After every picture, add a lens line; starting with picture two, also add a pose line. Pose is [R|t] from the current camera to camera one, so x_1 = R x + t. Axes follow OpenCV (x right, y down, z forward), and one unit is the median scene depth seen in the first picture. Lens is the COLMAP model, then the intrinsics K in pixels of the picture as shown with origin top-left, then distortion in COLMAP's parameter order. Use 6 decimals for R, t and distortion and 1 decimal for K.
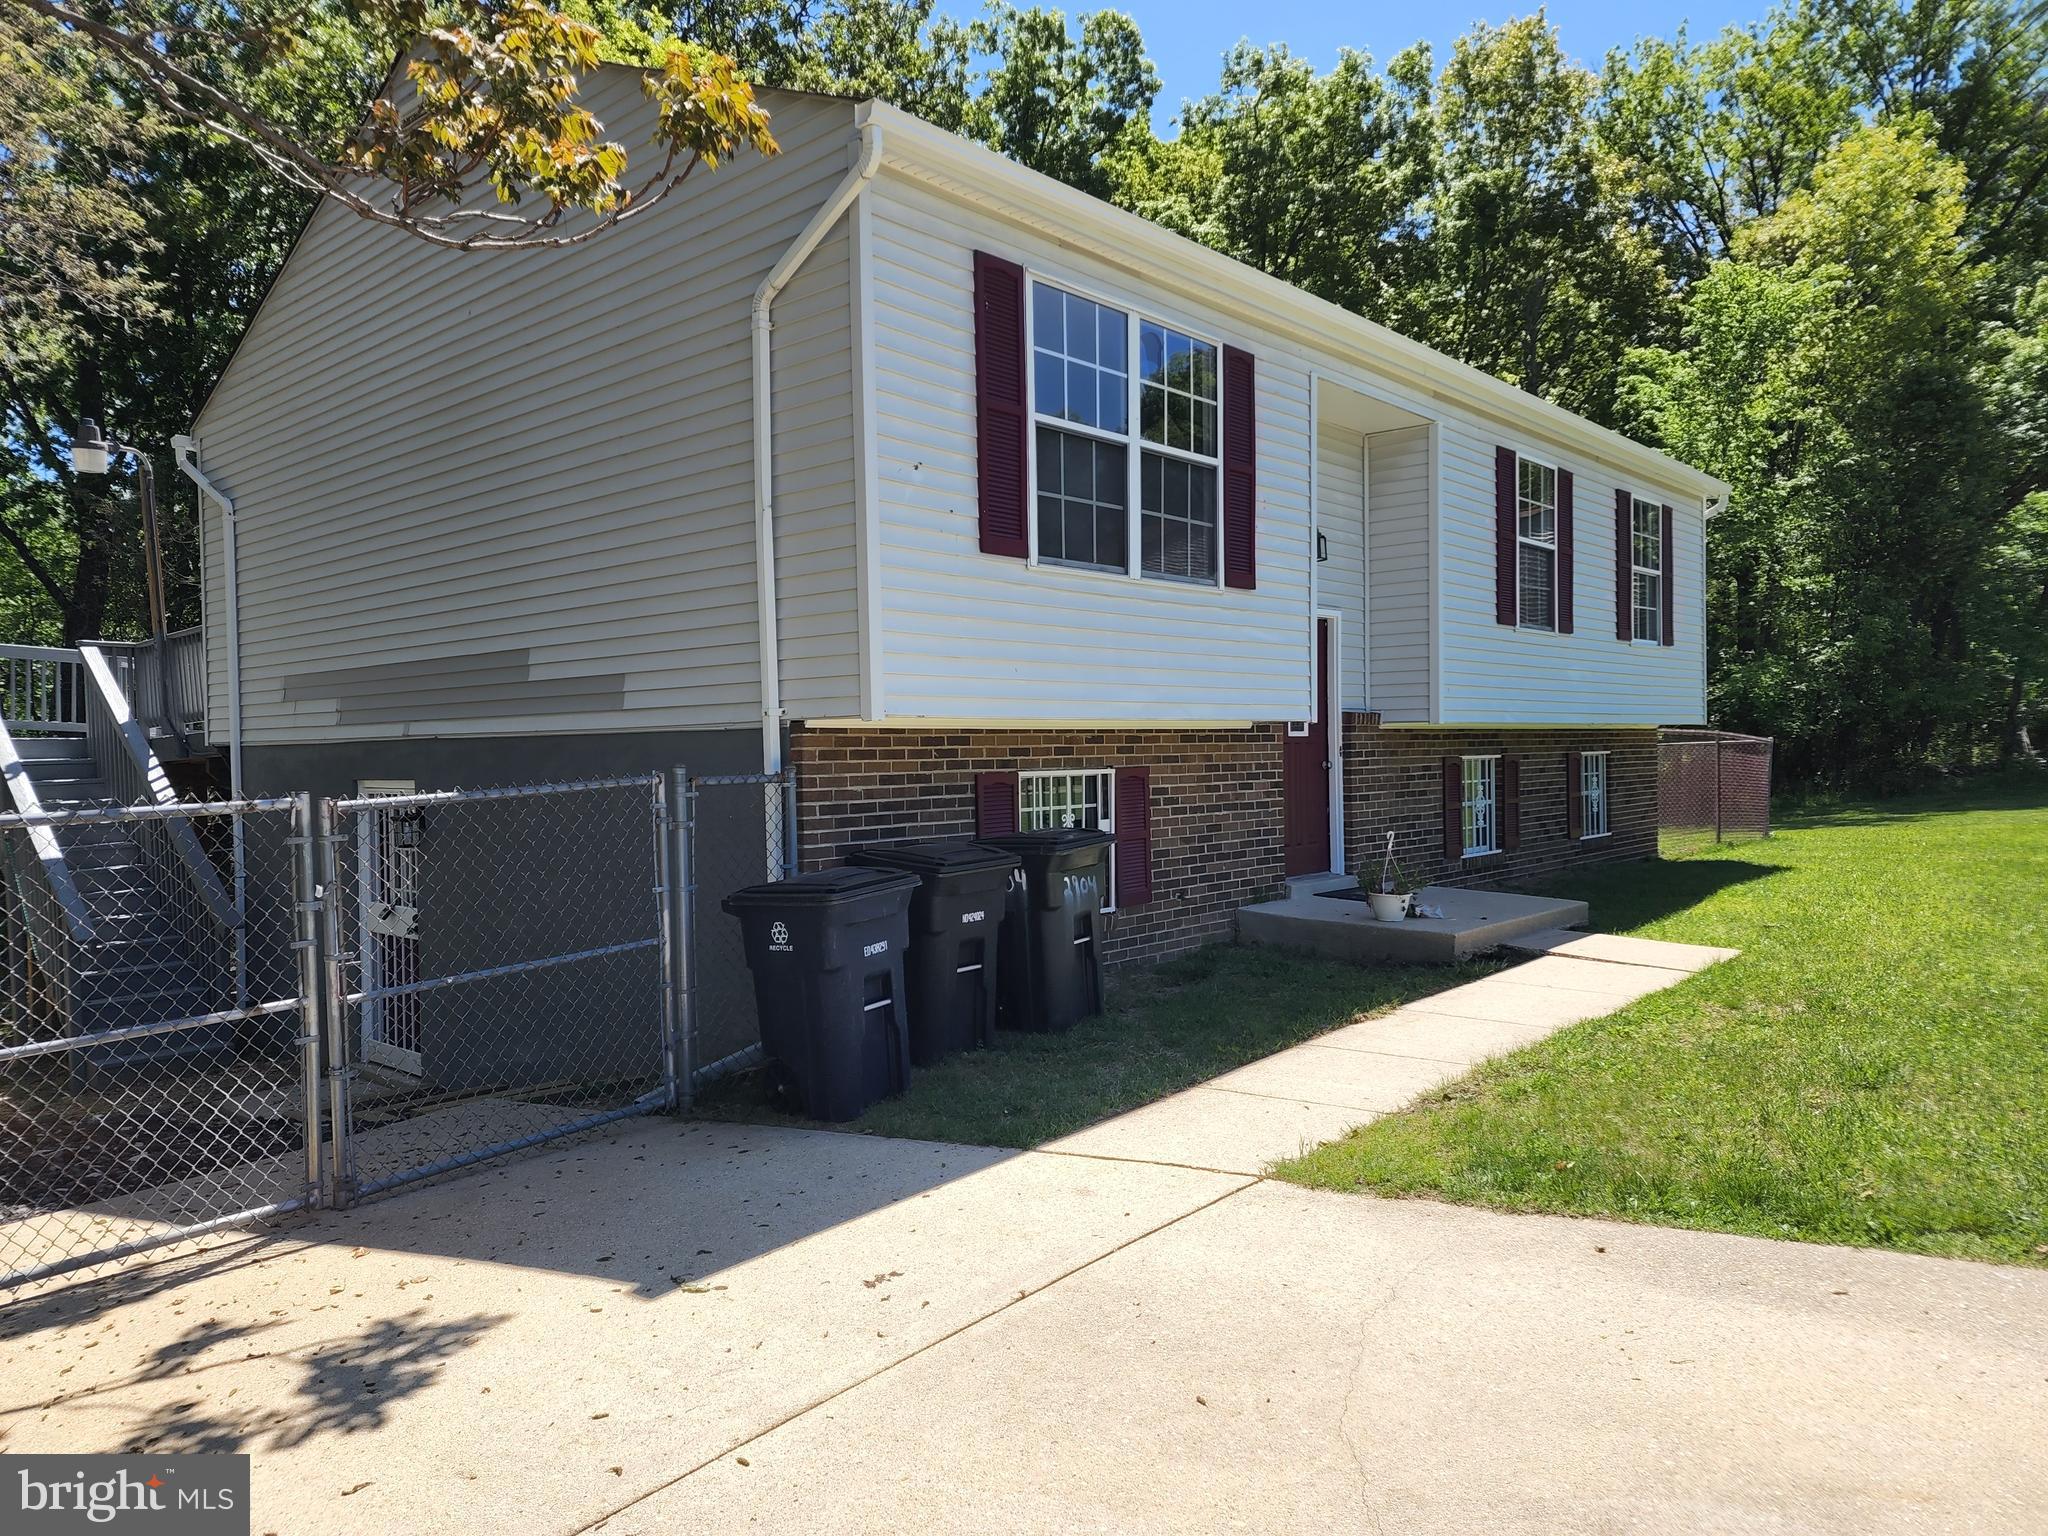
lens RADIAL K [[1386.0, 0, 1014.7], [0, 1386.0, 780.8], [0, 0, 1]] dist [0.056892, -0.000034]
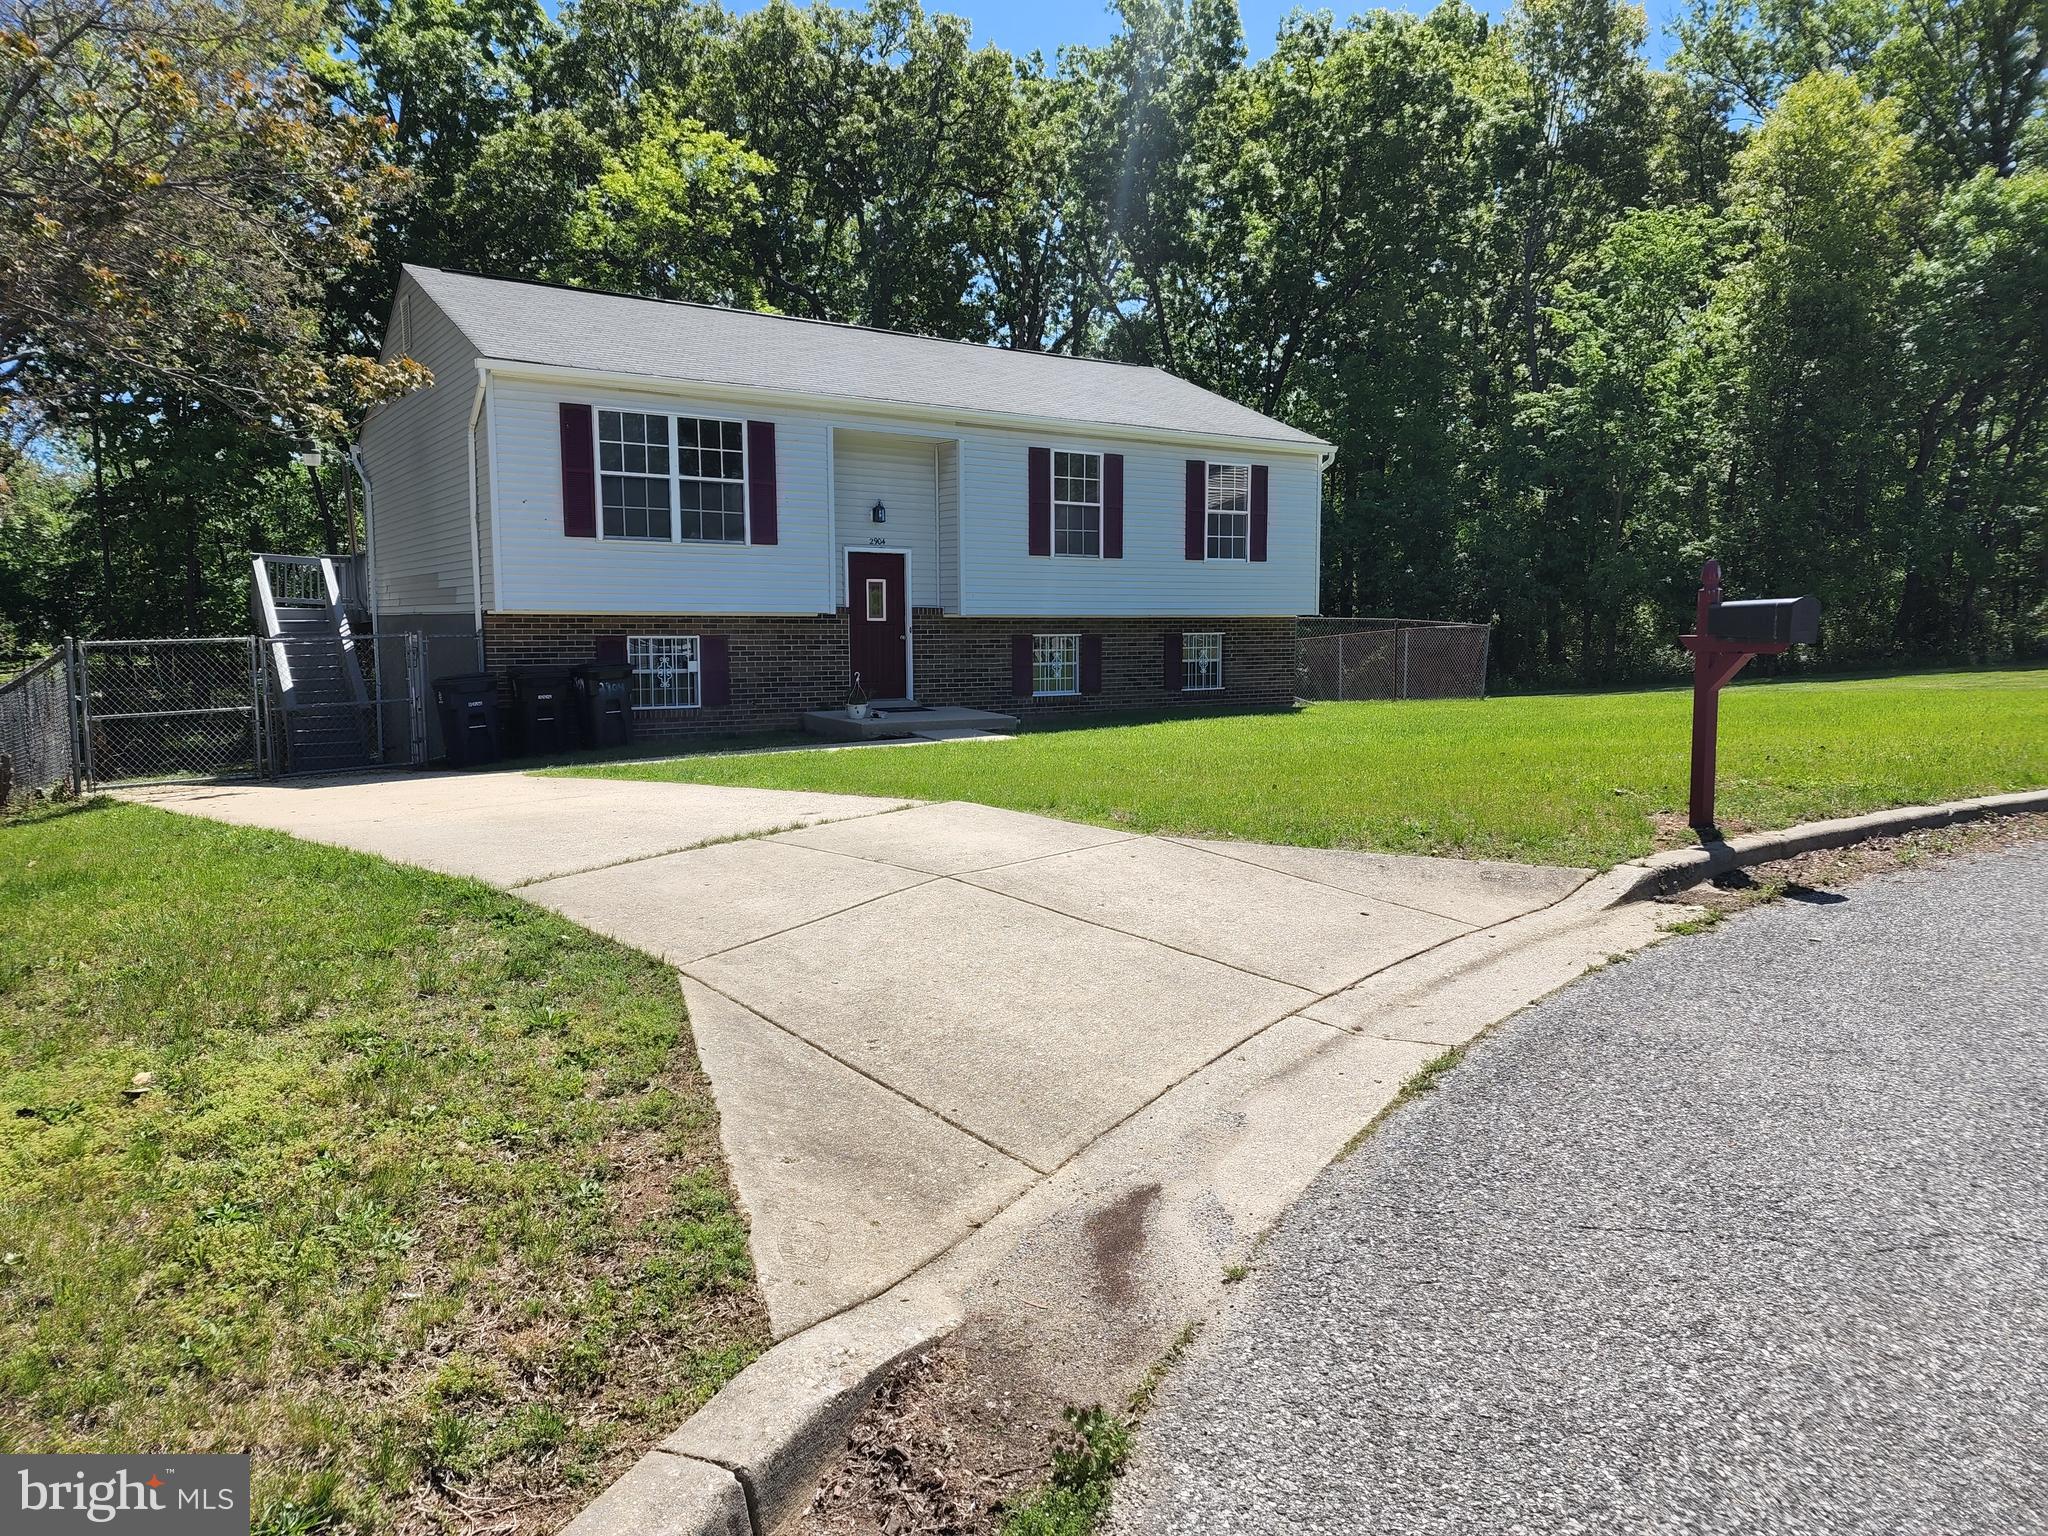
lens RADIAL K [[1386.0, 0, 1039.2], [0, 1386.0, 753.5], [0, 0, 1]] dist [0.056892, -0.000034]
pose [[0.971667, 0.038031, -0.233273, 1.062871], [-0.021180, 0.997010, 0.074318, 0.001153], [0.235402, -0.067272, 0.969567, -0.873370]]
